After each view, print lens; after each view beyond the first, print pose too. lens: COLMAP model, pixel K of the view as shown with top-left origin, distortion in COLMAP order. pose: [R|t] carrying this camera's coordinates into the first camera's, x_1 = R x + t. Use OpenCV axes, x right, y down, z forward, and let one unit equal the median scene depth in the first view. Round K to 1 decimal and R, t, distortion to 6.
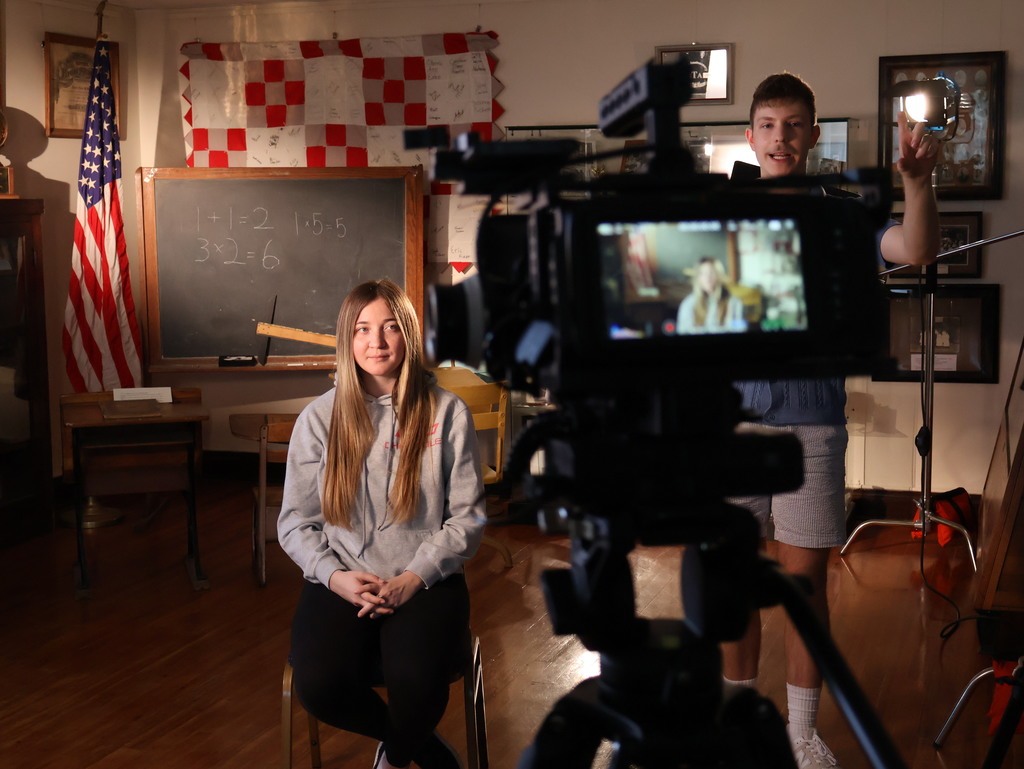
lens RADIAL K [[1488.2, 0, 512.0], [0, 1488.2, 384.5], [0, 0, 1]] dist [0.011764, -0.056350]
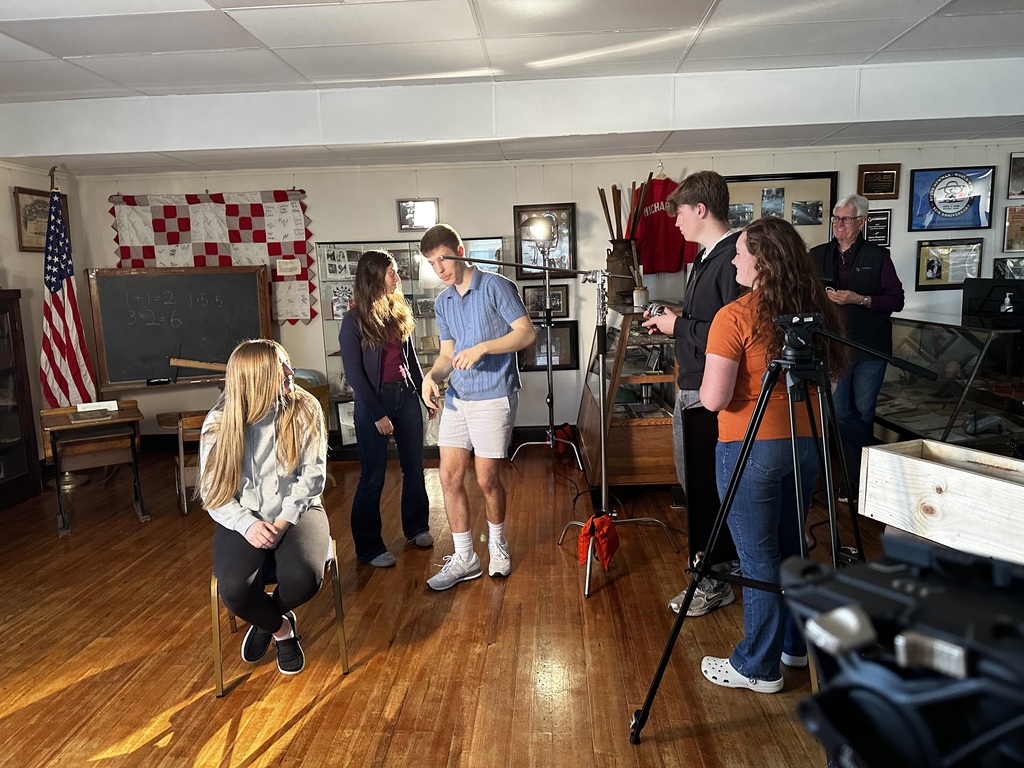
lens RADIAL K [[721.3, 0, 512.0], [0, 721.3, 384.0], [0, 0, 1]] dist [0.042377, -0.052428]
pose [[0.960396, -0.062258, 0.271595, -0.023518], [0.059754, 0.998060, 0.017488, -0.004178], [-0.272157, -0.000567, 0.962253, 0.096084]]
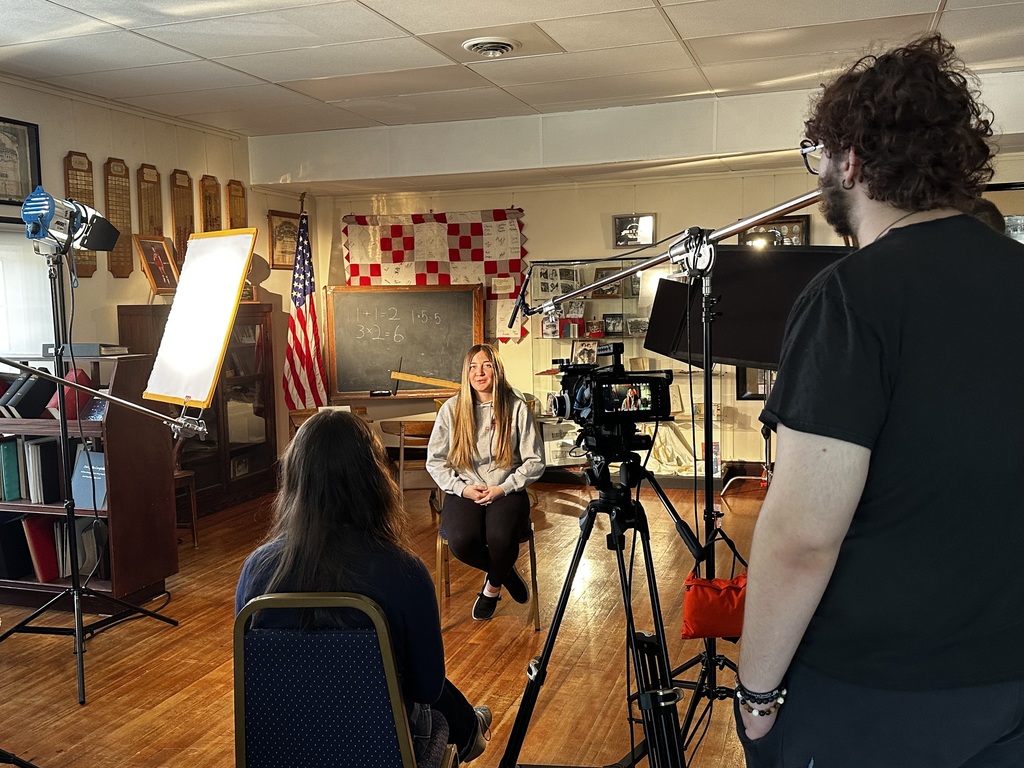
lens RADIAL K [[923.0, 0, 511.3], [0, 923.0, 393.3], [0, 0, 1]] dist [0.163440, -0.294164]
pose [[0.999933, -0.011616, -0.000048, -0.027988], [0.011608, 0.999449, -0.031102, 0.021089], [0.000410, 0.031099, 0.999516, -0.115744]]
